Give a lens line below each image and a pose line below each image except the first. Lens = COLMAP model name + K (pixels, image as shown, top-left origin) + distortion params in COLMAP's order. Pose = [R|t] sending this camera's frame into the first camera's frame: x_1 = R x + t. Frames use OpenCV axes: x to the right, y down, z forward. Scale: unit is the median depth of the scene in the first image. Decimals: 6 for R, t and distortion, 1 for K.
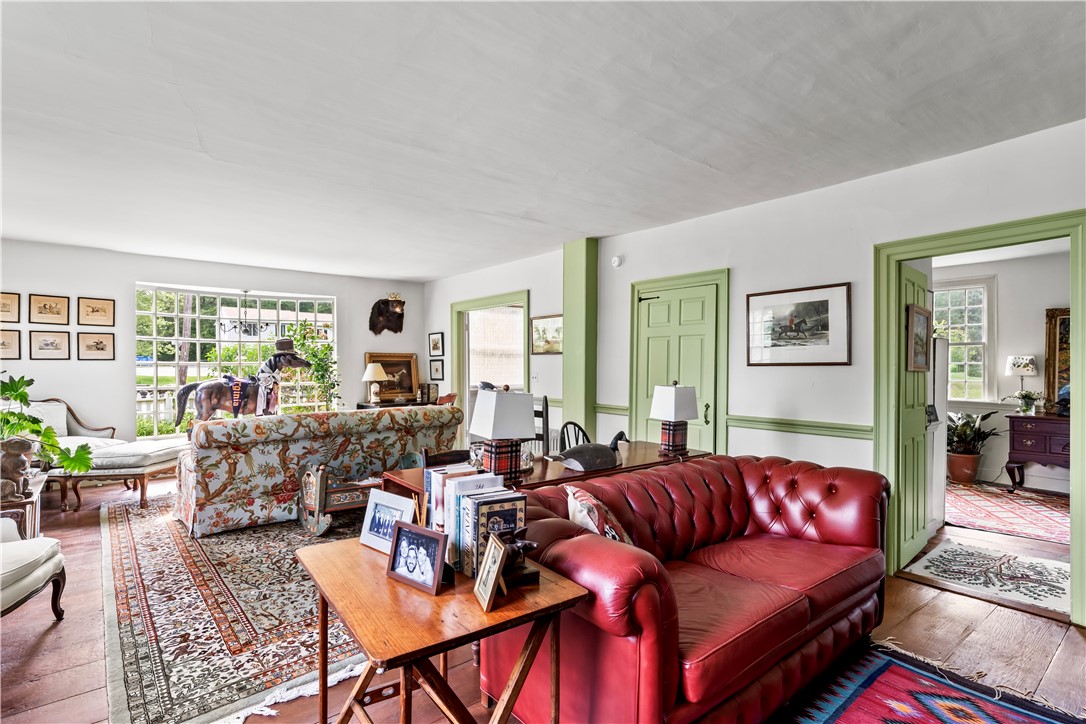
lens RADIAL K [[524.2, 0, 537.5], [0, 524.2, 363.2], [0, 0, 1]] dist [-0.001828, 0.000455]
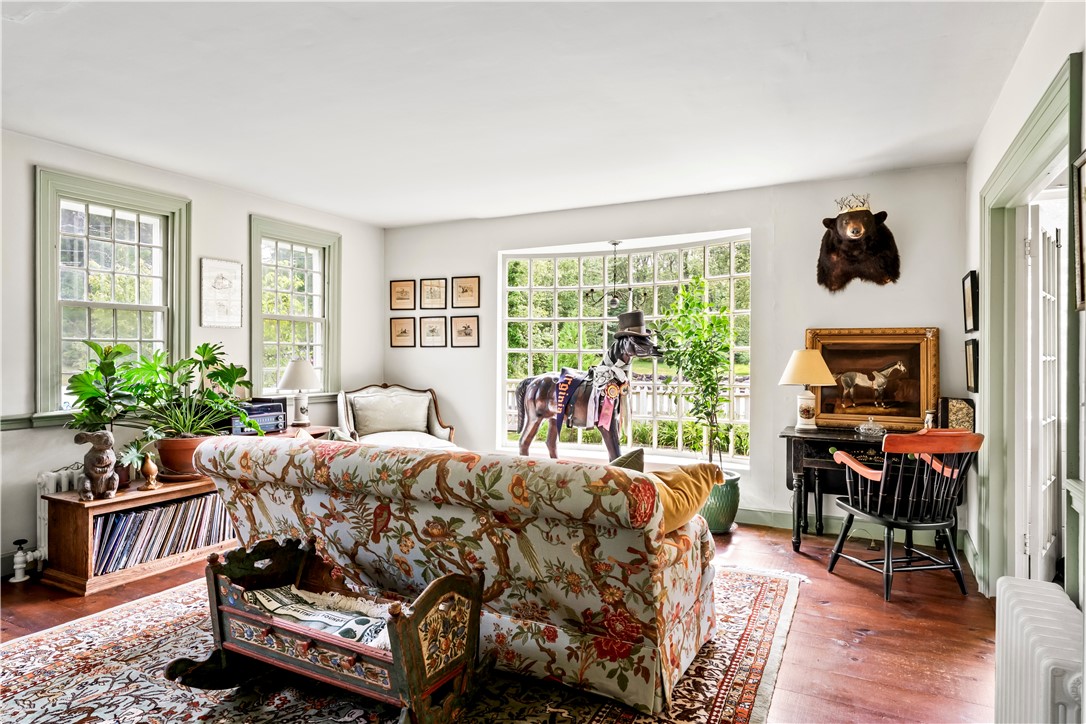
lens RADIAL K [[634.9, 0, 542.4], [0, 634.9, 356.7], [0, 0, 1]] dist [0.001668, -0.000546]
pose [[0.393984, 0.005327, -0.919102, 0.177700], [0.000641, 0.999981, 0.006071, 0.003518], [0.919117, -0.002981, 0.393973, 0.695922]]
